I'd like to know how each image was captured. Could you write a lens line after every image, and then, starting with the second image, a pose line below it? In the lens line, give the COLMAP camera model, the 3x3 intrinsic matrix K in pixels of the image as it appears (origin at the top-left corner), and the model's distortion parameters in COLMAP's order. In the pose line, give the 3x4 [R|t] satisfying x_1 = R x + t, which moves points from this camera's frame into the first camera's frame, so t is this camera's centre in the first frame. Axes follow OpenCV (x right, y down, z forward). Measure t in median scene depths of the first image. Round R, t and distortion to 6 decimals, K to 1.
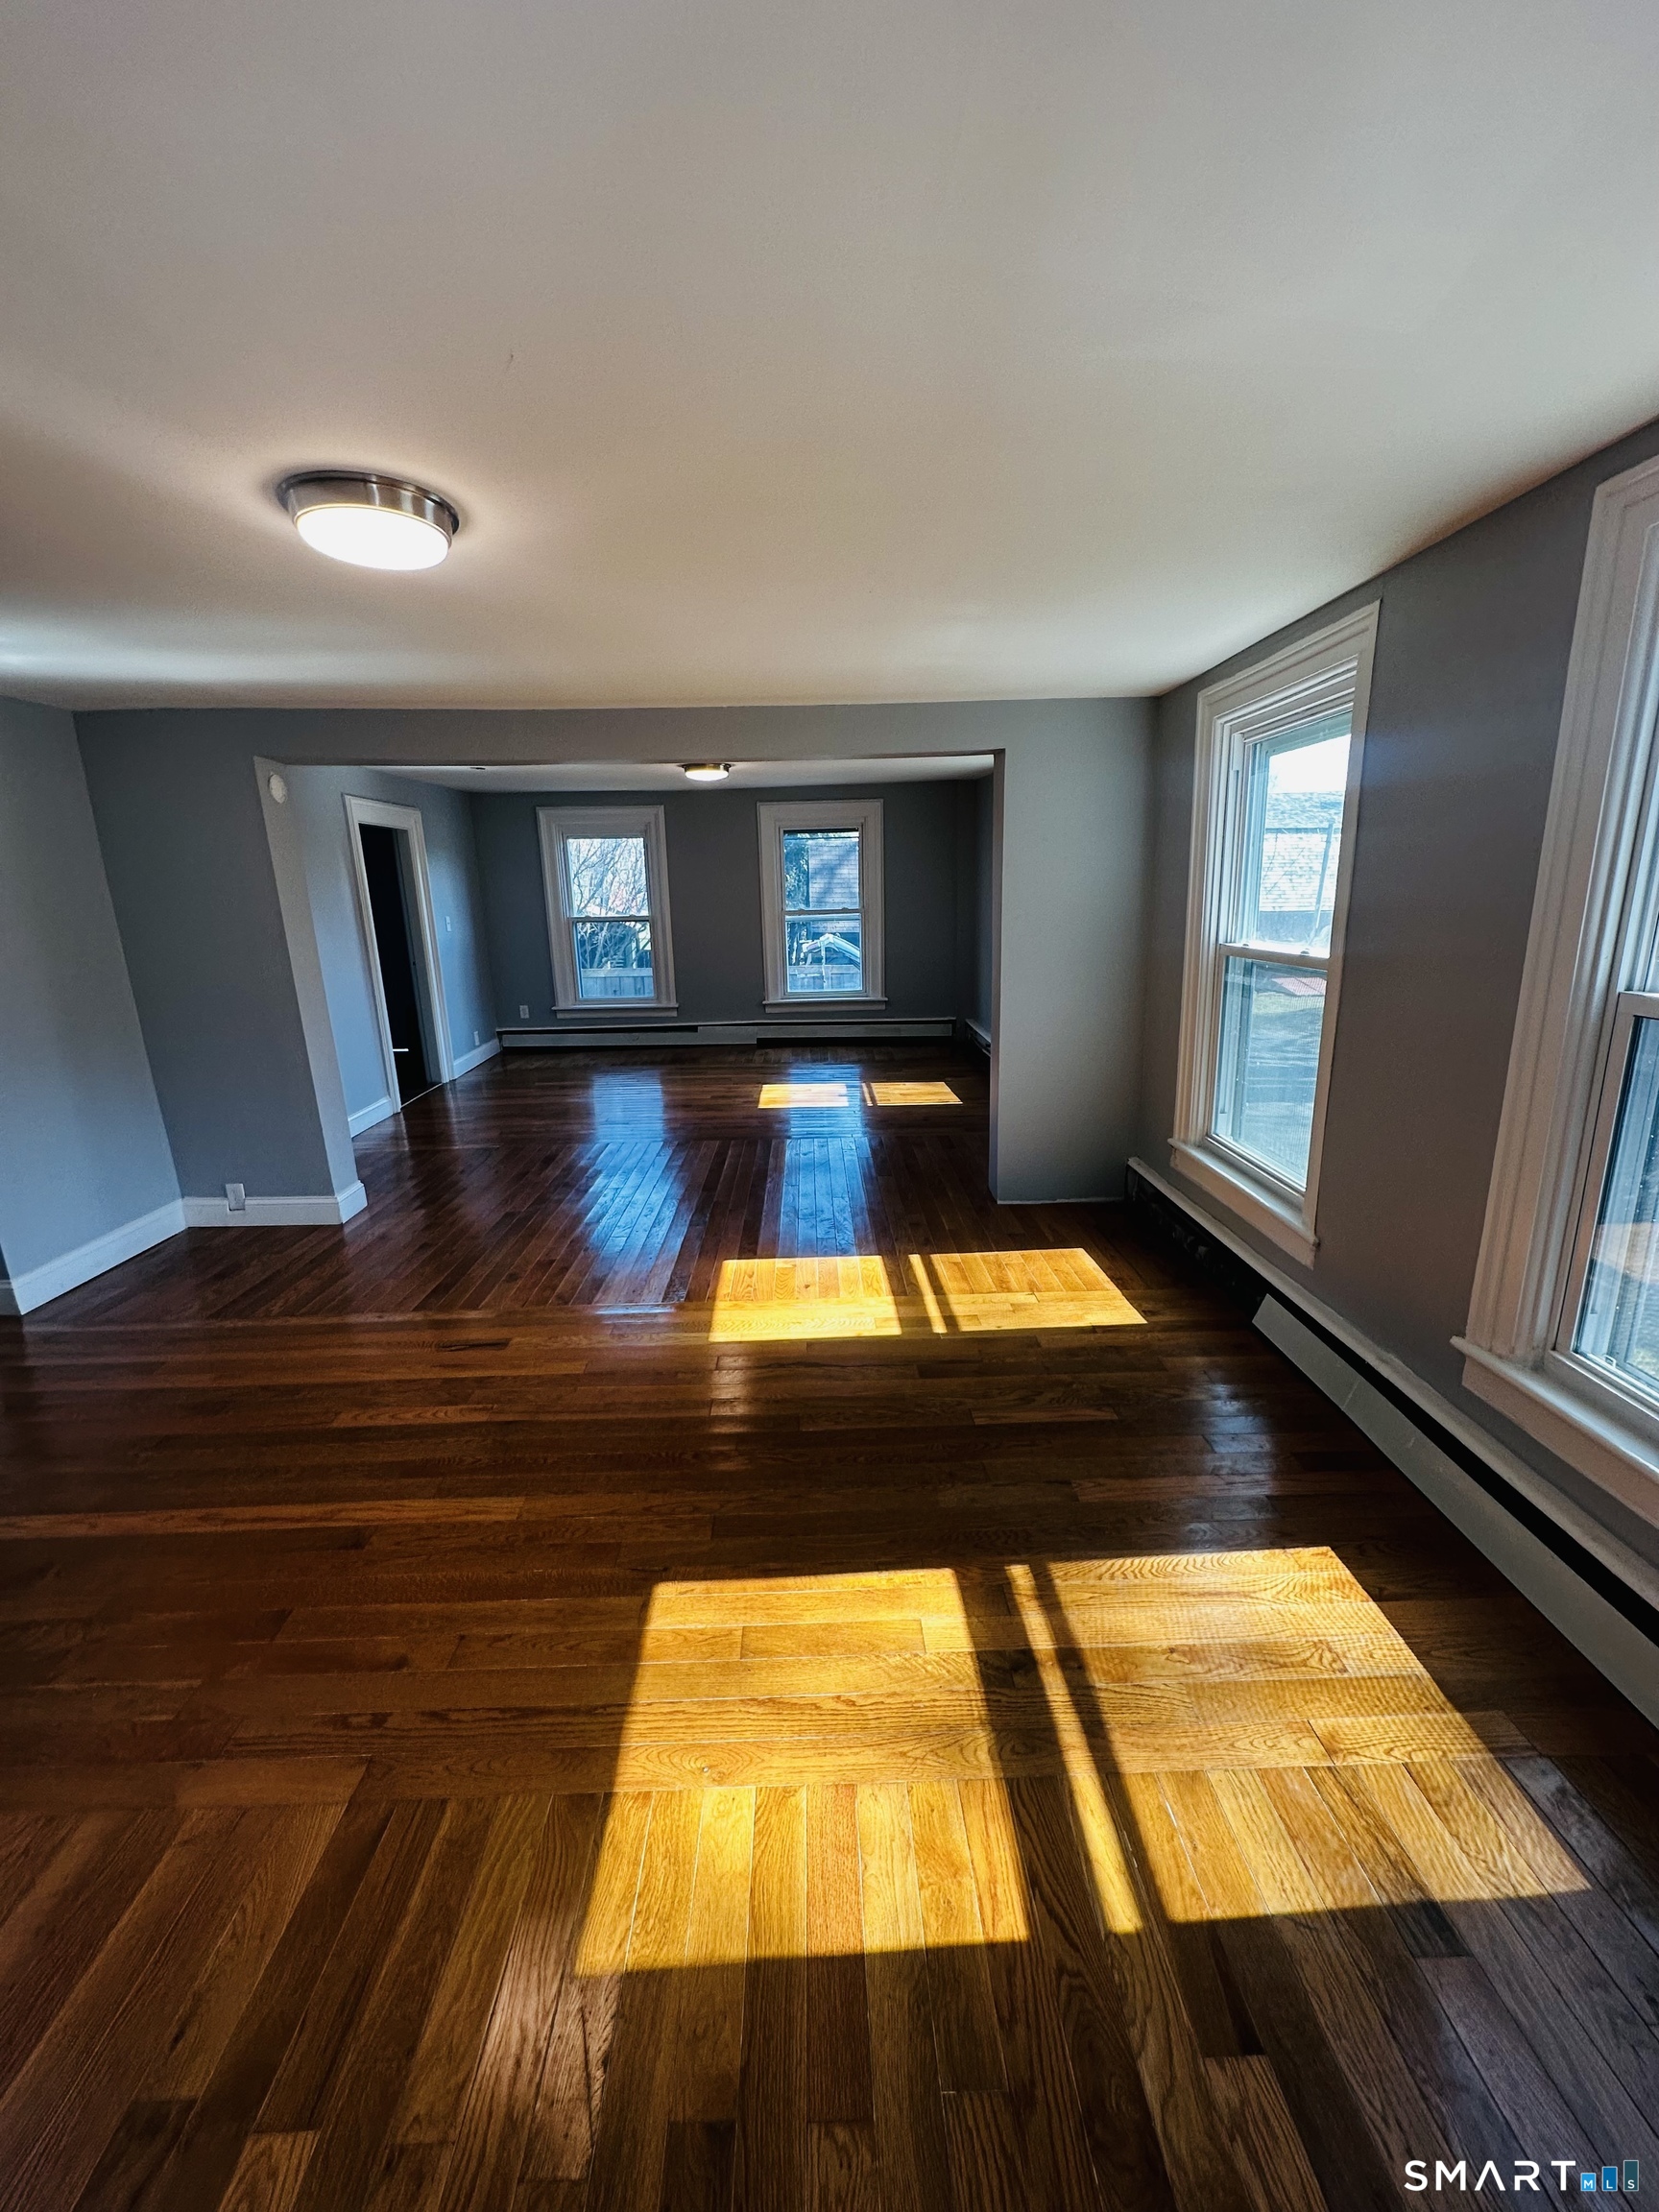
lens RADIAL K [[880.7, 0, 829.5], [0, 880.7, 1106.0], [0, 0, 1]] dist [0.000269, 0.000322]
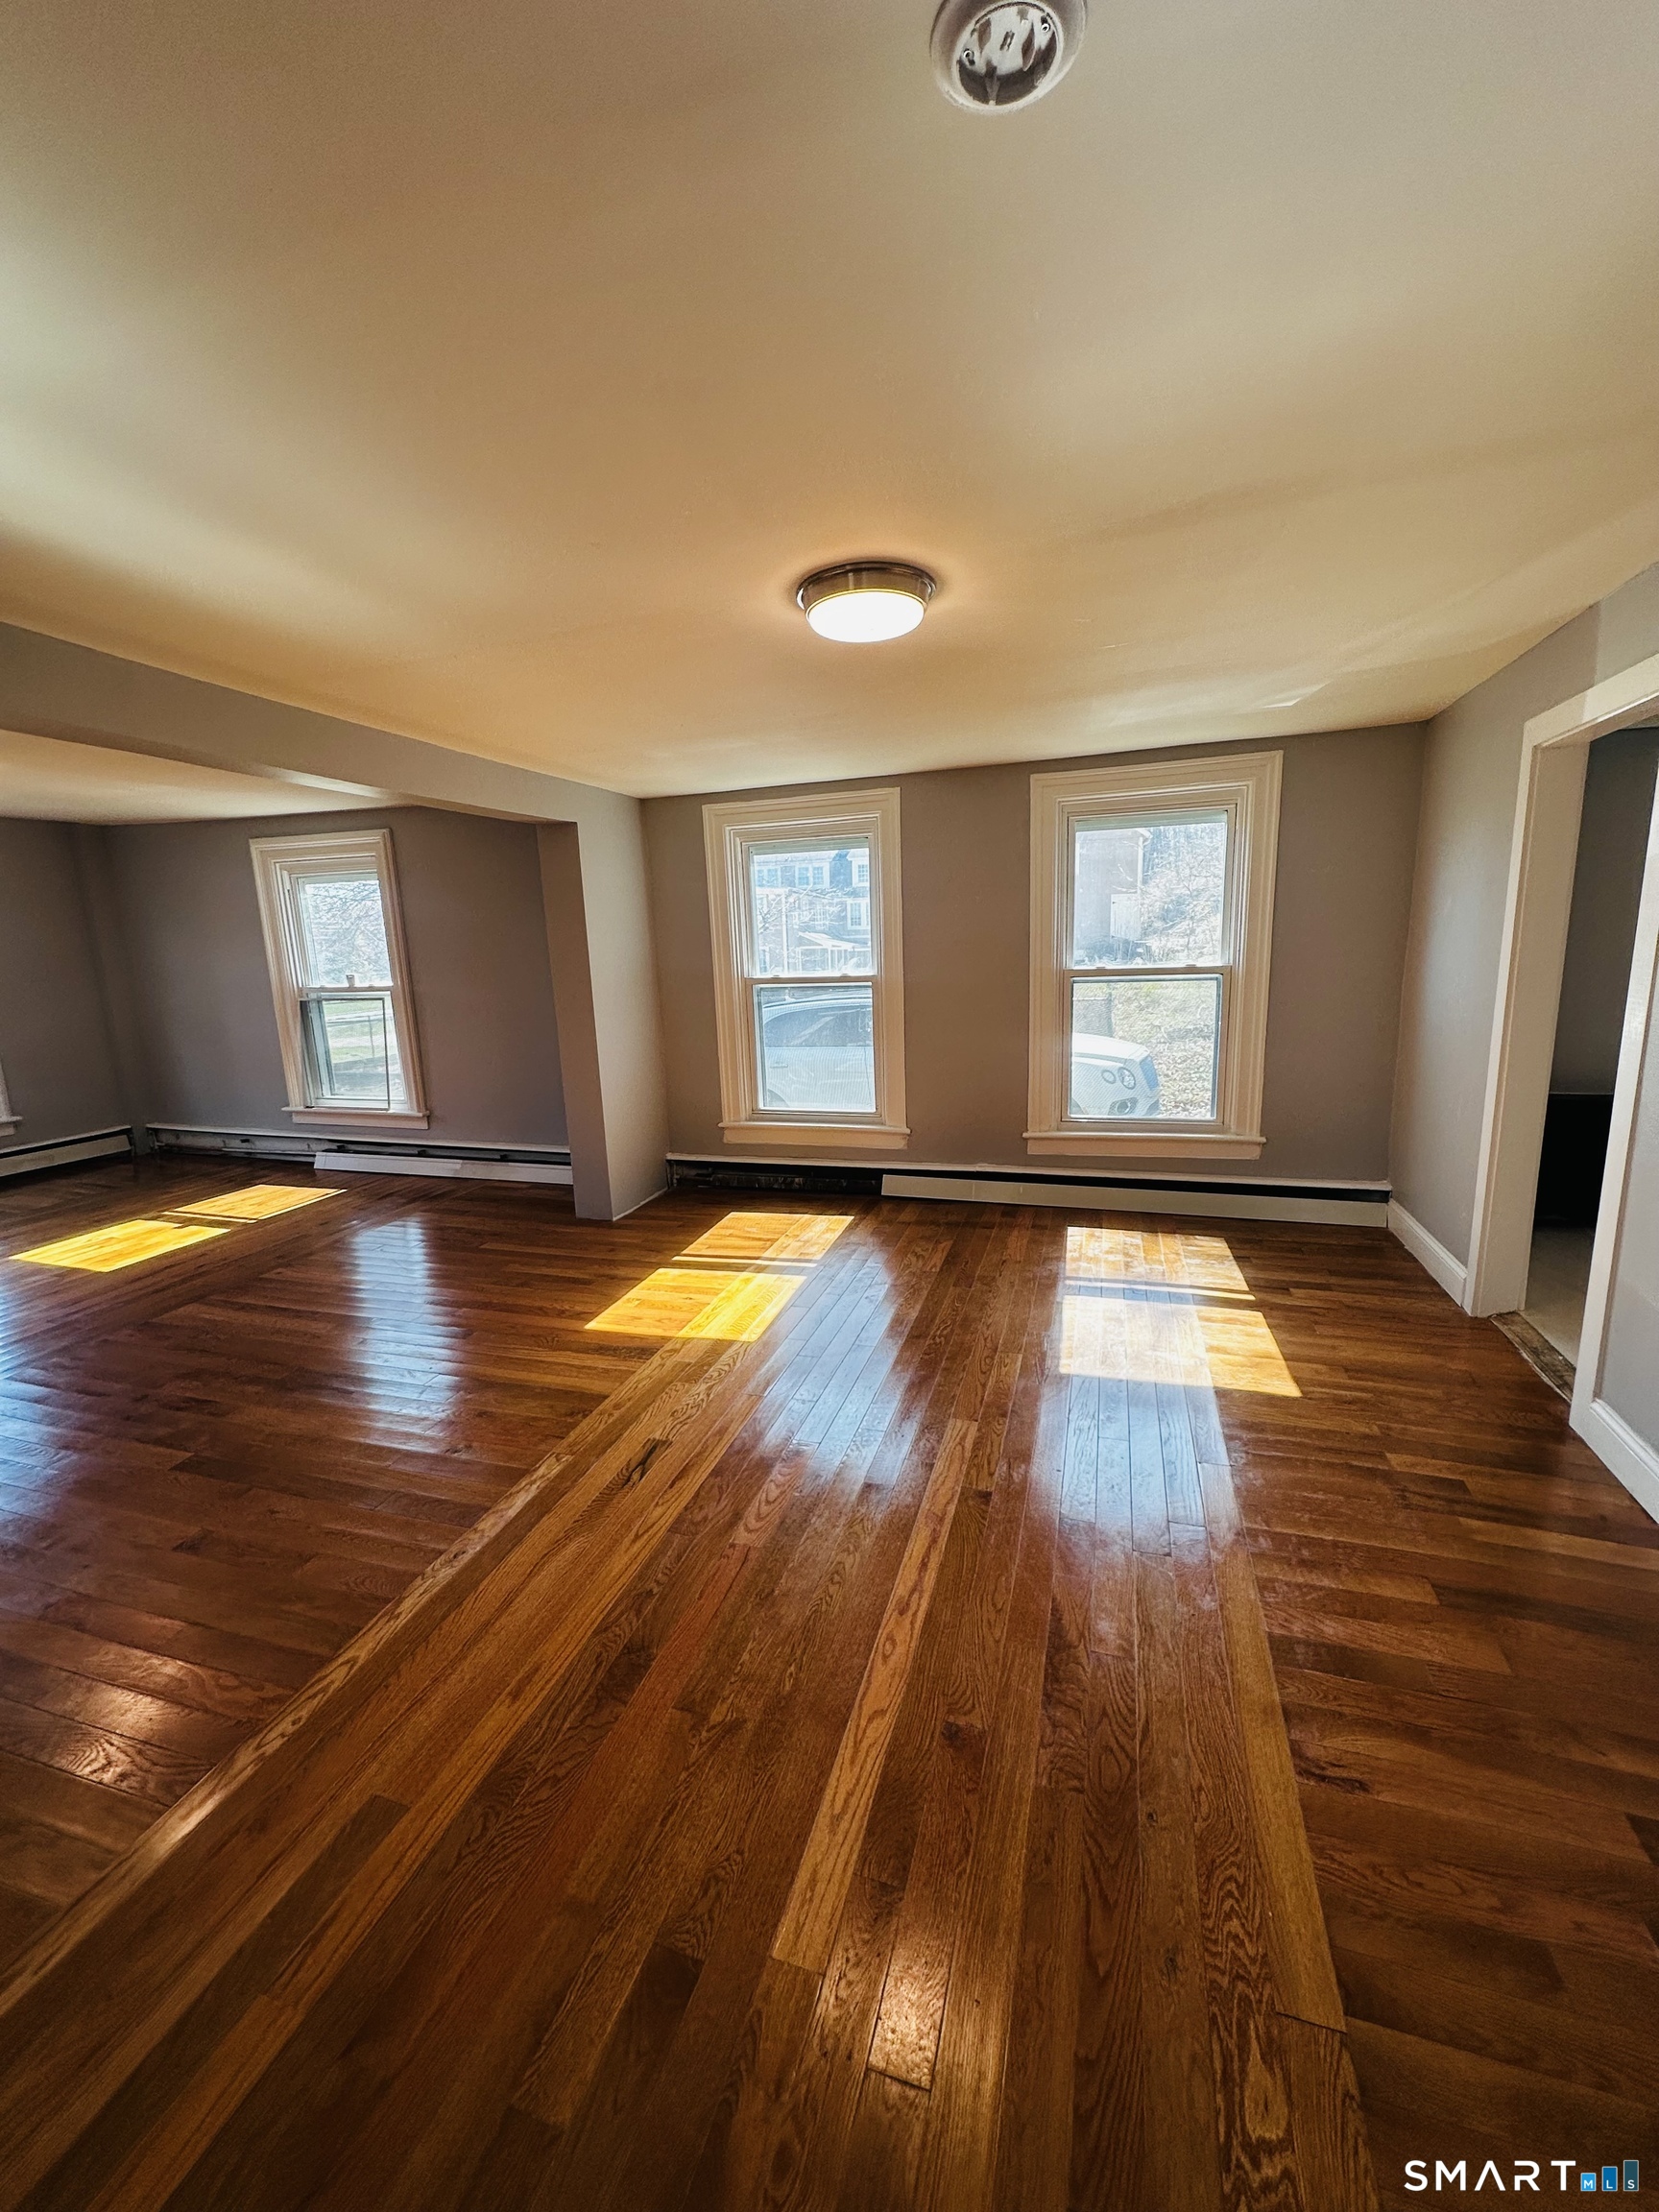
lens RADIAL K [[880.7, 0, 829.5], [0, 880.7, 1106.0], [0, 0, 1]] dist [0.000269, 0.000322]
pose [[0.332632, -0.172180, 0.927205, -0.957776], [0.255620, 0.962846, 0.087096, -0.074496], [-0.907752, 0.208041, 0.364286, 0.414544]]
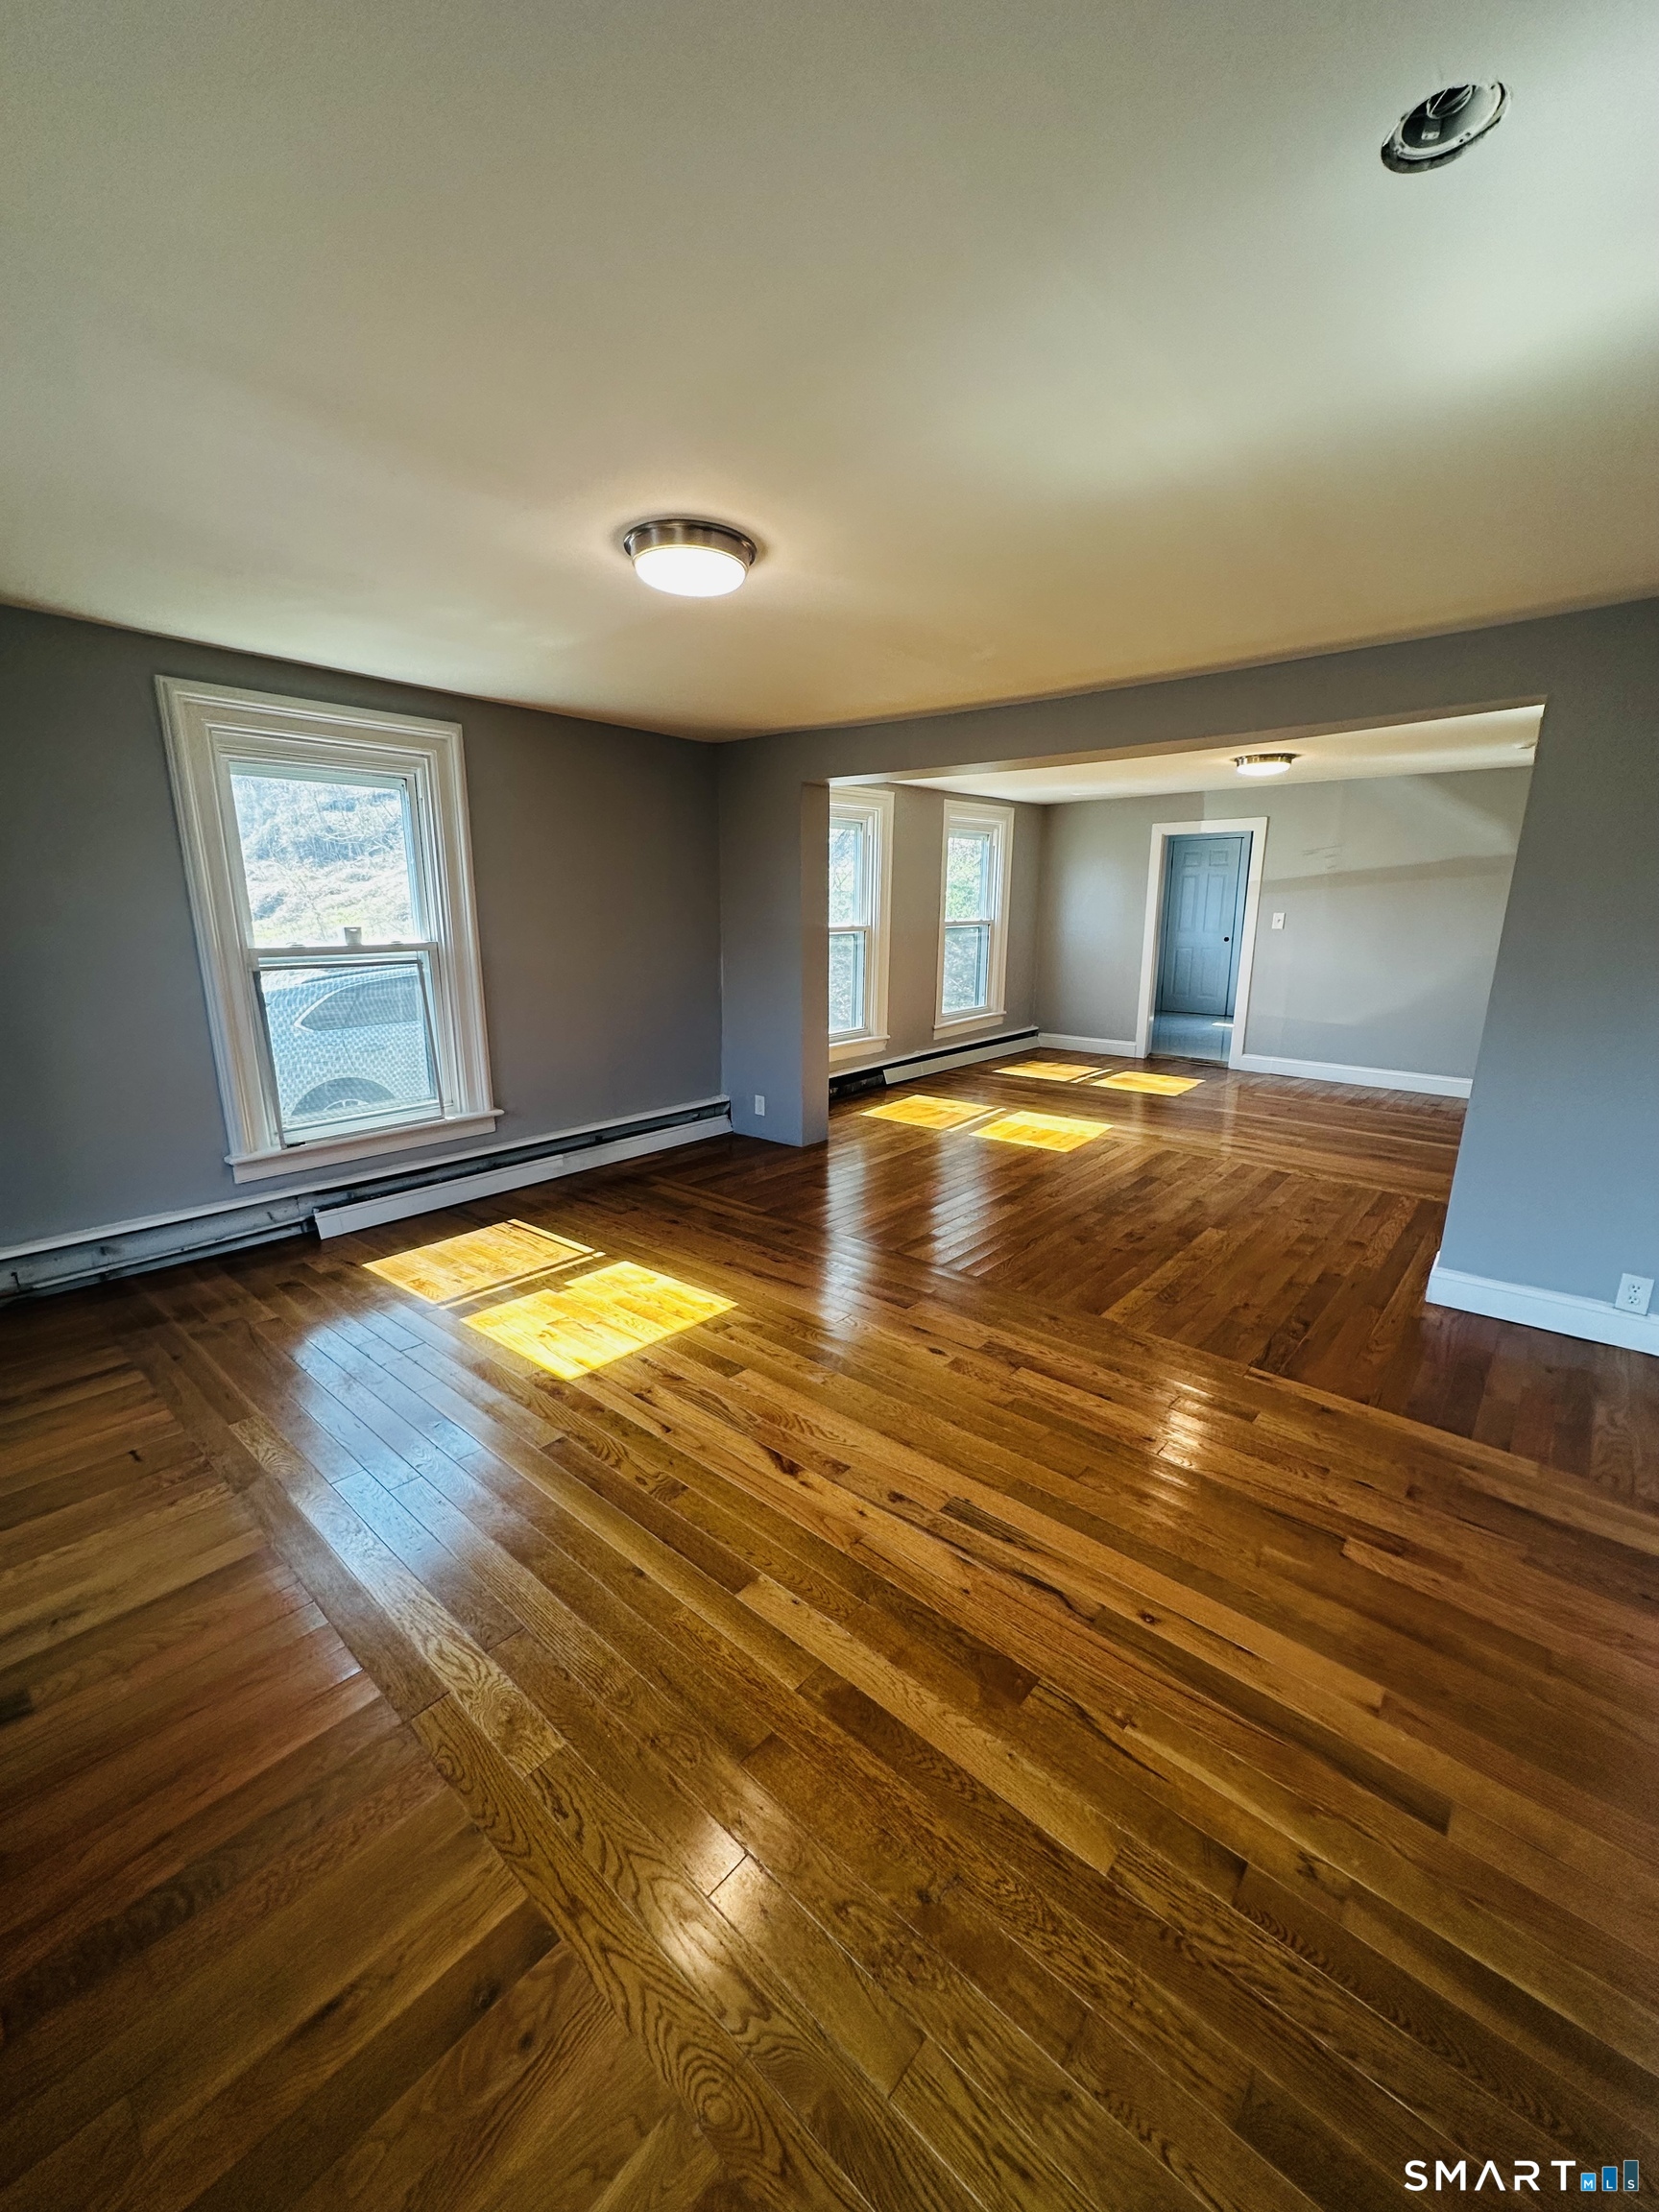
lens RADIAL K [[865.2, 0, 829.5], [0, 865.2, 1106.0], [0, 0, 1]] dist [-0.001496, -0.000001]
pose [[-0.732272, -0.137826, 0.666920, -0.840127], [0.179357, 0.905701, 0.384106, -0.543473], [-0.656970, 0.400887, -0.638499, 2.338433]]
